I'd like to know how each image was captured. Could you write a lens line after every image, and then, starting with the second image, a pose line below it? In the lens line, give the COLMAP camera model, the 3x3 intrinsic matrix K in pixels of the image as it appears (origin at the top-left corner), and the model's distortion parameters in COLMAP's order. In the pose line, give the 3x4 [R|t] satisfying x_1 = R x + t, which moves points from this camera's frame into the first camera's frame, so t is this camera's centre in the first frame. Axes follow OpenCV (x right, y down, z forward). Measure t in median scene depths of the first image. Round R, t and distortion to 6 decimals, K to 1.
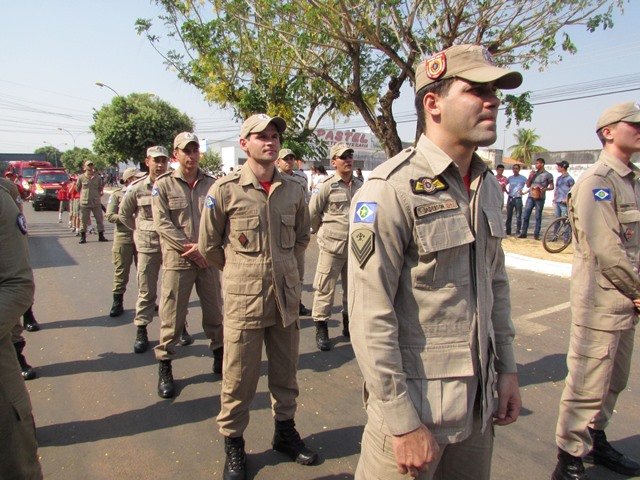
lens RADIAL K [[452.0, 0, 320.0], [0, 452.0, 240.0], [0, 0, 1]] dist [-0.055899, 0.029282]
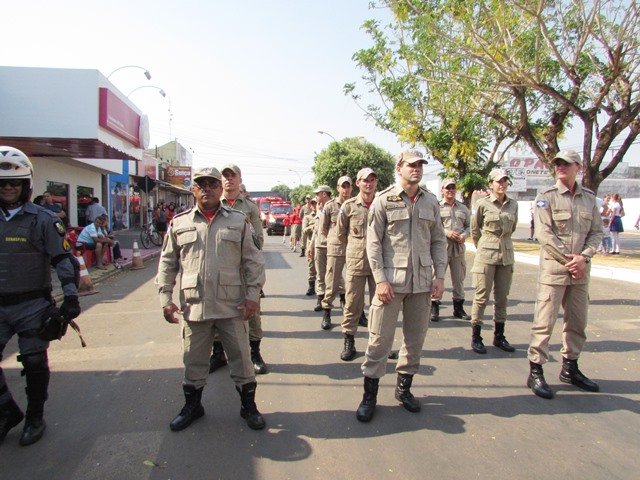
lens RADIAL K [[452.0, 0, 320.0], [0, 452.0, 240.0], [0, 0, 1]] dist [-0.055899, 0.029282]
pose [[0.897550, 0.015233, -0.440650, 0.077991], [-0.046820, 0.997045, -0.060898, 0.023150], [0.438421, 0.075290, 0.895611, -0.117669]]
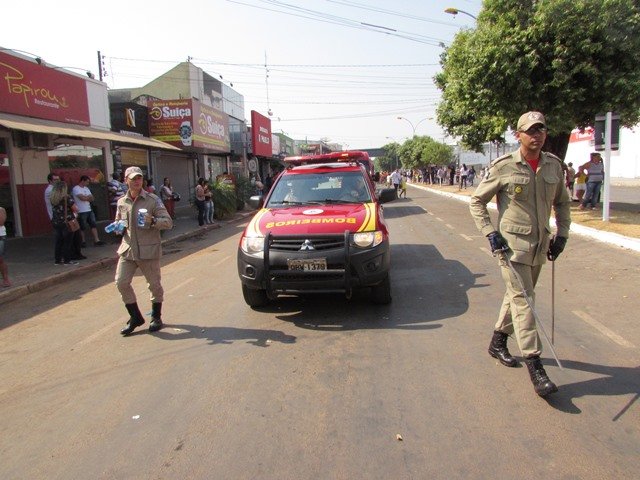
lens RADIAL K [[452.0, 0, 320.0], [0, 452.0, 240.0], [0, 0, 1]] dist [-0.055899, 0.029282]
pose [[0.757136, 0.050300, -0.651318, -0.474148], [-0.039835, 0.998731, 0.030824, -0.134699], [0.652042, 0.002608, 0.758179, 0.914805]]
